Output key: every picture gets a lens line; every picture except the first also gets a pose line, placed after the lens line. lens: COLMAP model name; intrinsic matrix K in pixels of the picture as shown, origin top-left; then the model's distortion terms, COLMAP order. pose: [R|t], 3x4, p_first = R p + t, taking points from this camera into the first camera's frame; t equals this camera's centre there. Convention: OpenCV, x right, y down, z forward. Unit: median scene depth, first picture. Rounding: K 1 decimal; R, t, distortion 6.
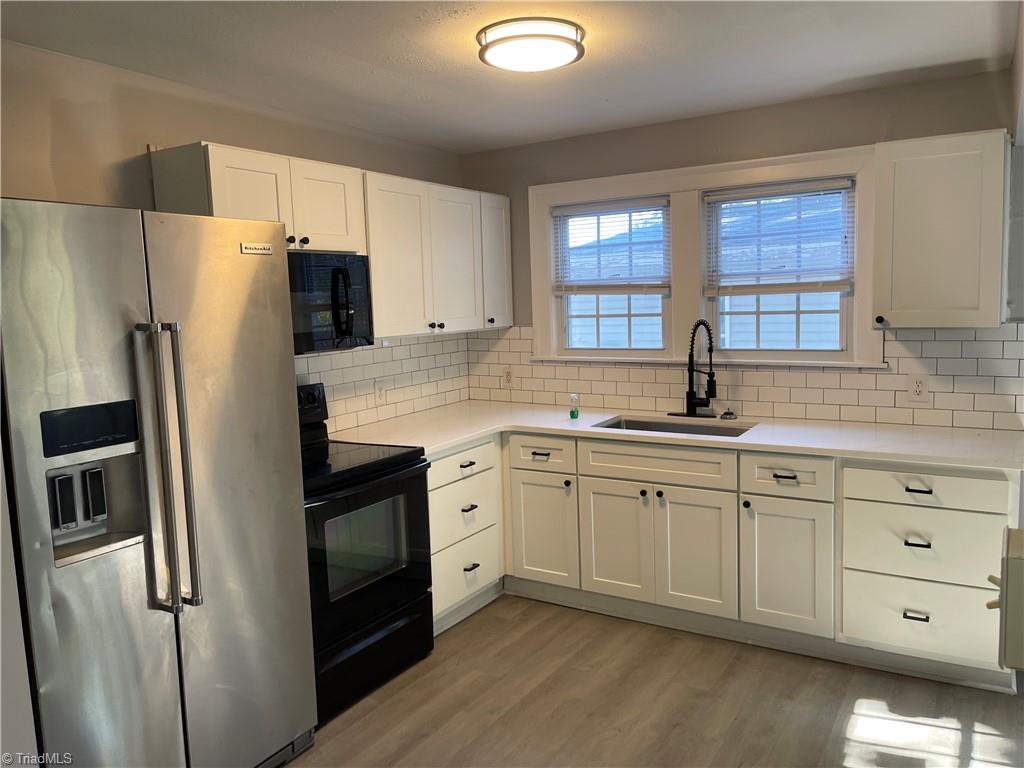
lens RADIAL K [[772.2, 0, 507.6], [0, 772.2, 377.6], [0, 0, 1]] dist [-0.004360, -0.027443]
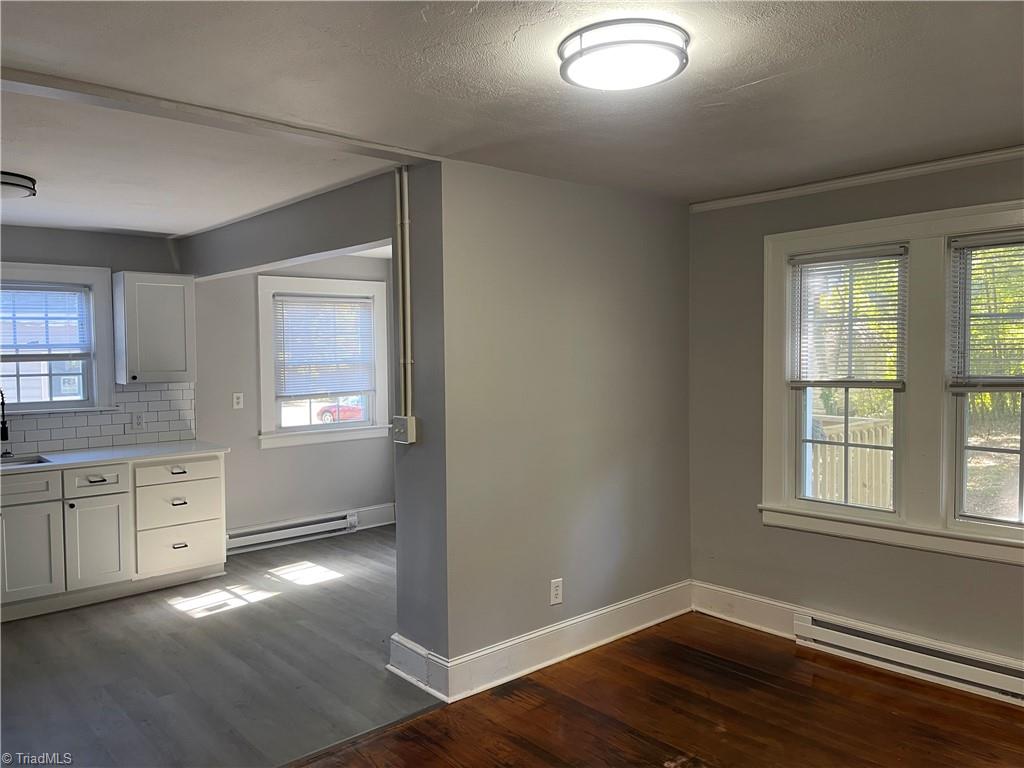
lens RADIAL K [[772.2, 0, 512.7], [0, 772.2, 388.7], [0, 0, 1]] dist [-0.004360, -0.027443]
pose [[0.261262, -0.022320, 0.965010, -0.844655], [0.098732, 0.995107, -0.003714, 0.031925], [-0.960205, 0.096247, 0.262187, -0.191600]]
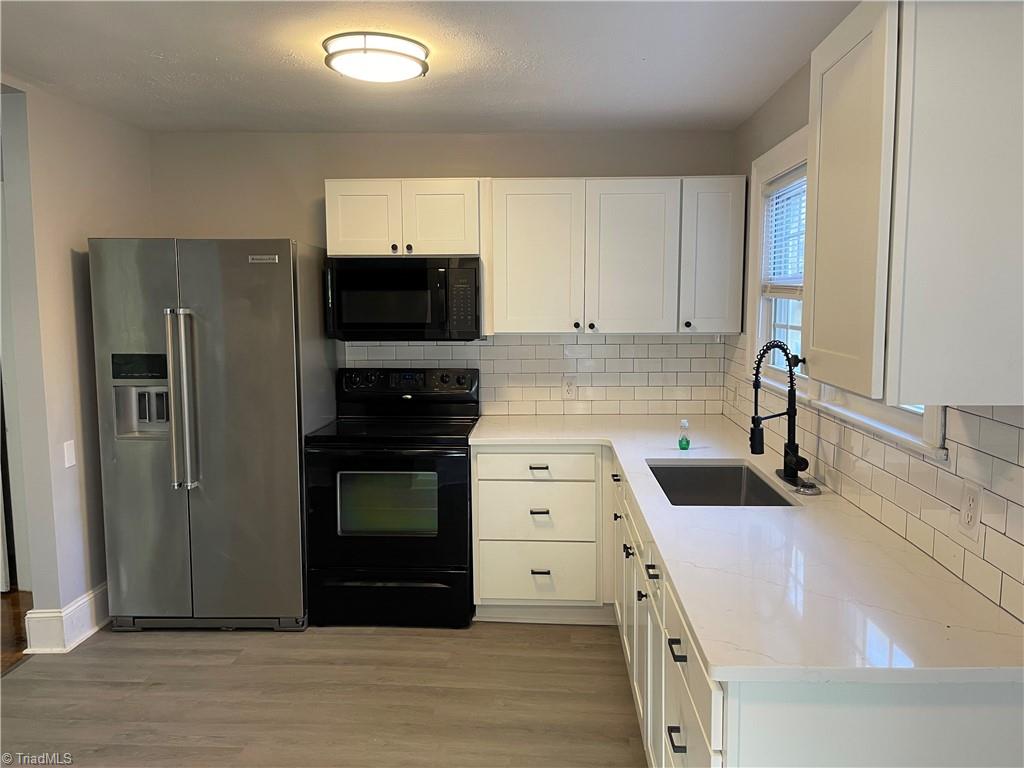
lens RADIAL K [[772.2, 0, 508.3], [0, 772.2, 380.6], [0, 0, 1]] dist [-0.004360, -0.027443]
pose [[0.486164, 0.124169, -0.865001, 0.780264], [-0.102274, 0.991136, 0.084793, -0.078291], [0.867862, 0.047243, 0.494554, 0.482451]]
